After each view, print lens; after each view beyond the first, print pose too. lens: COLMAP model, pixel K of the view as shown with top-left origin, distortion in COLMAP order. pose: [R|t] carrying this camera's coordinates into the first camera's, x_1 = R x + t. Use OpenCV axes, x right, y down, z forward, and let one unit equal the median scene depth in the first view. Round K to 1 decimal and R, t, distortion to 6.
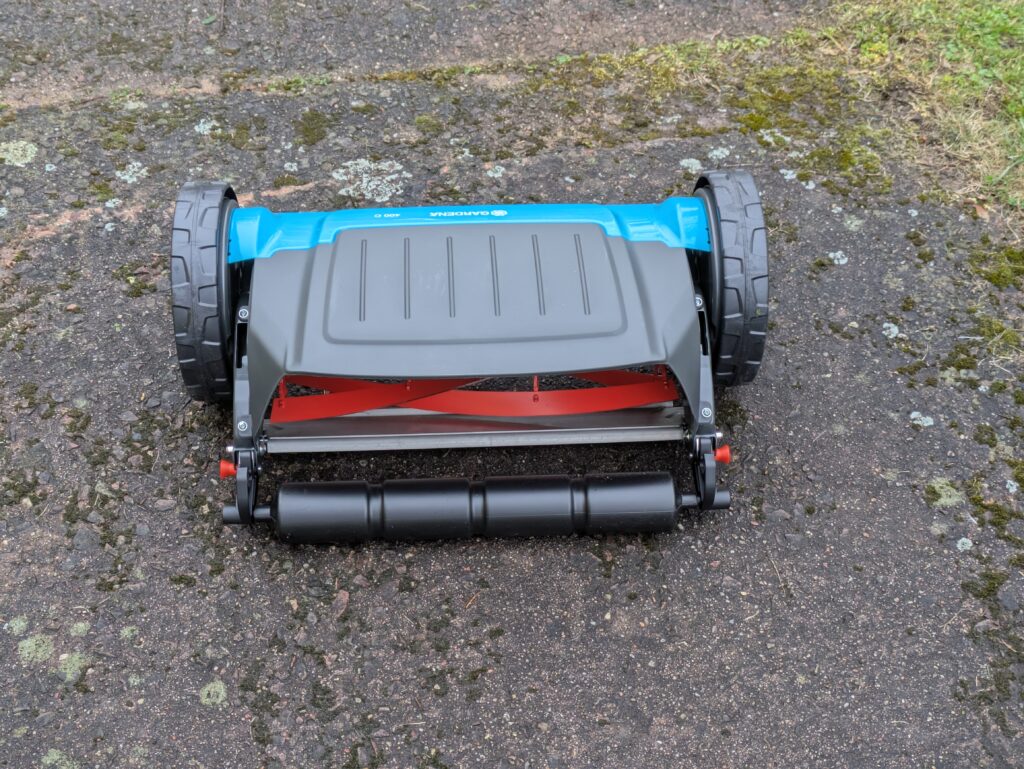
lens RADIAL K [[1522.1, 0, 507.9], [0, 1522.1, 383.5], [0, 0, 1]] dist [0.066406, 0.000000]
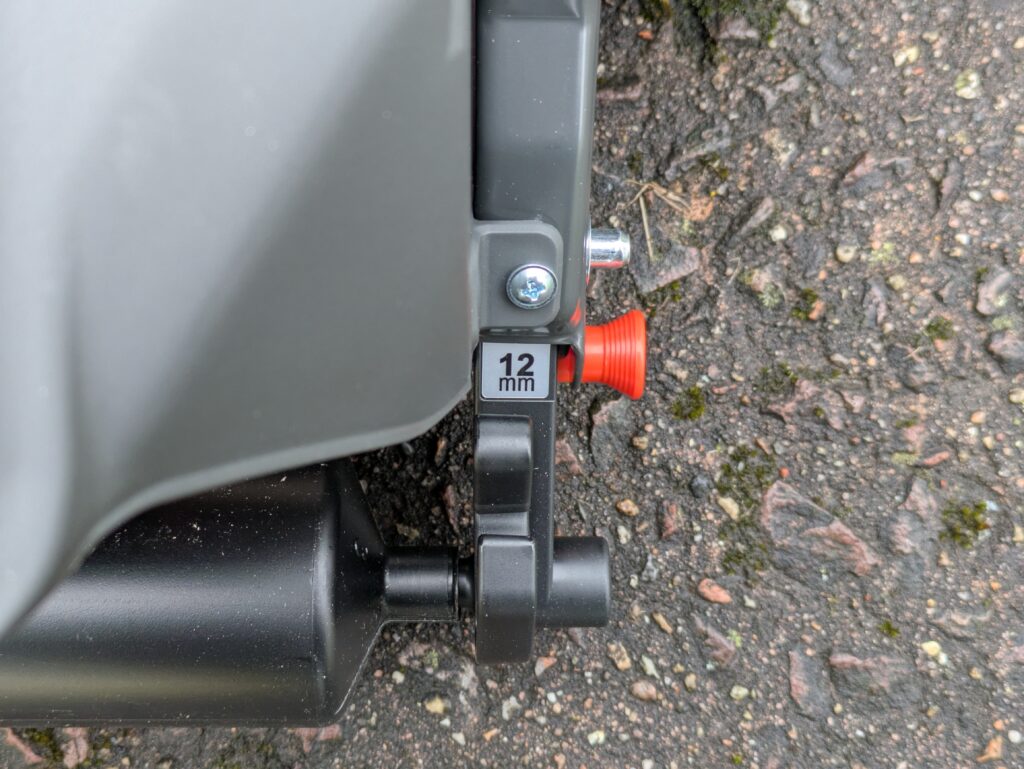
lens RADIAL K [[1522.1, 0, 512.3], [0, 1522.1, 384.5], [0, 0, 1]] dist [0.066406, 0.000000]
pose [[0.997751, 0.063107, 0.022602, 0.128785], [-0.060869, 0.711720, 0.699821, -0.098774], [0.028077, -0.699623, 0.713960, 0.892587]]
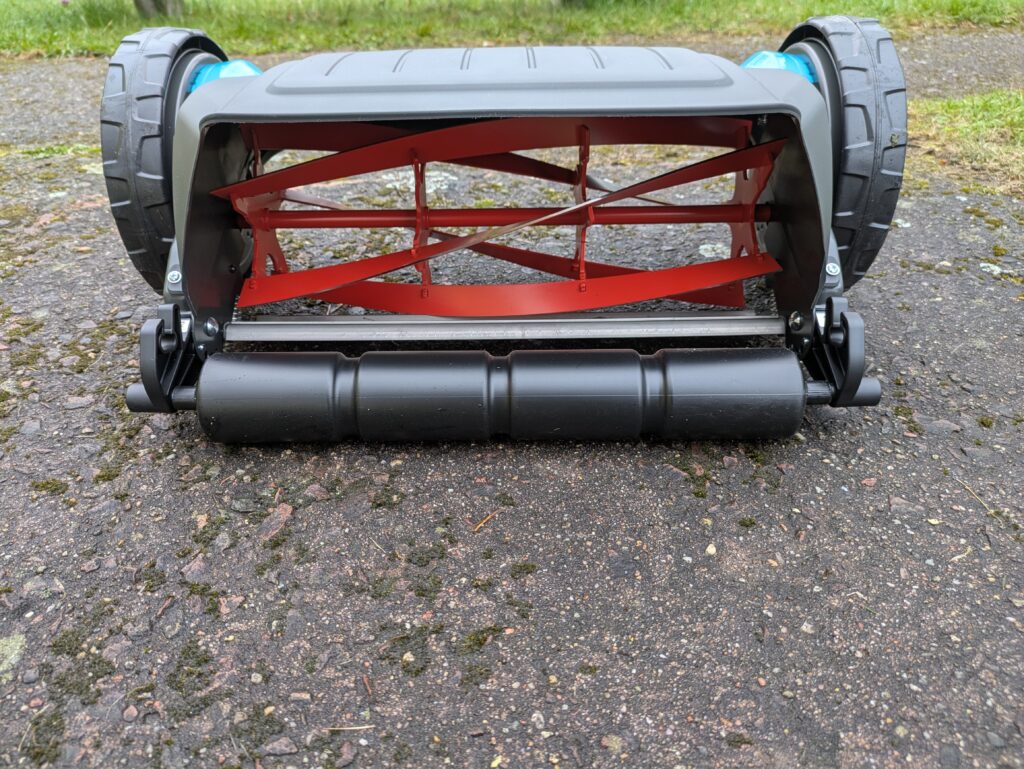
lens RADIAL K [[772.1, 0, 505.8], [0, 772.1, 379.2], [0, 0, 1]] dist [0.022090, -0.012051]
pose [[0.998419, 0.009723, -0.055366, 0.001546], [-0.022023, 0.973851, -0.226118, 0.156458], [0.051720, 0.226980, 0.972525, 0.680608]]
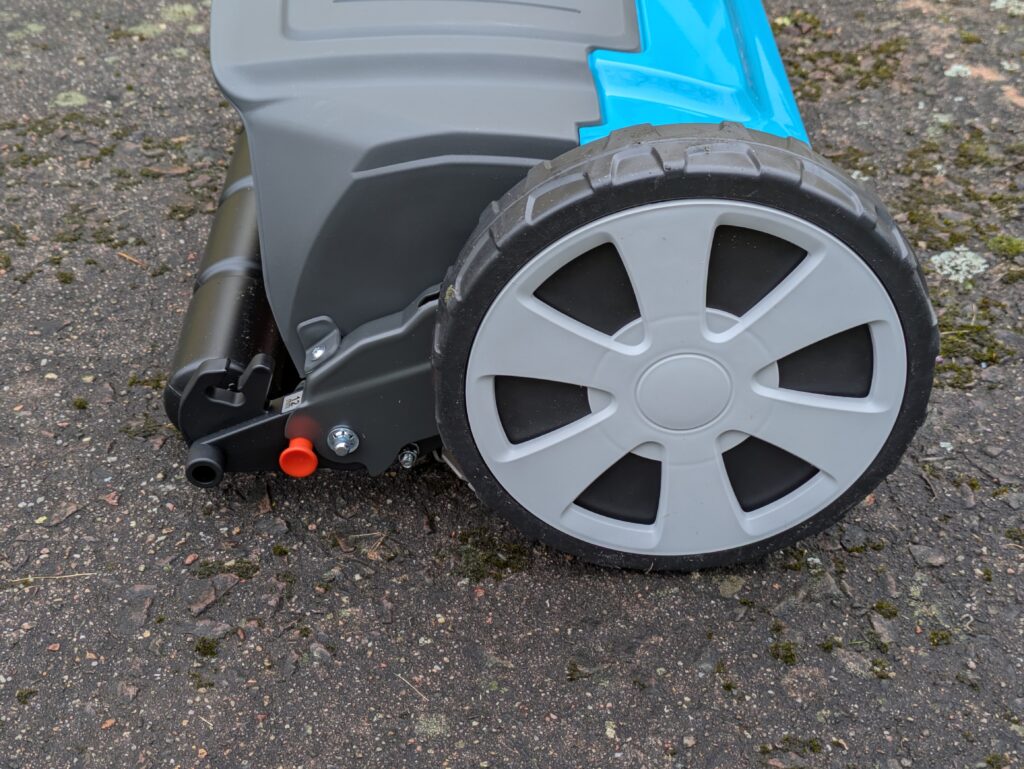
lens RADIAL K [[1522.1, 0, 510.1], [0, 1522.1, 387.3], [0, 0, 1]] dist [0.066406, 0.000000]
pose [[-0.042351, 0.588755, -0.807201, 0.557722], [-0.706435, 0.553674, 0.440902, -0.248875], [0.706510, 0.588908, 0.392468, 0.881659]]
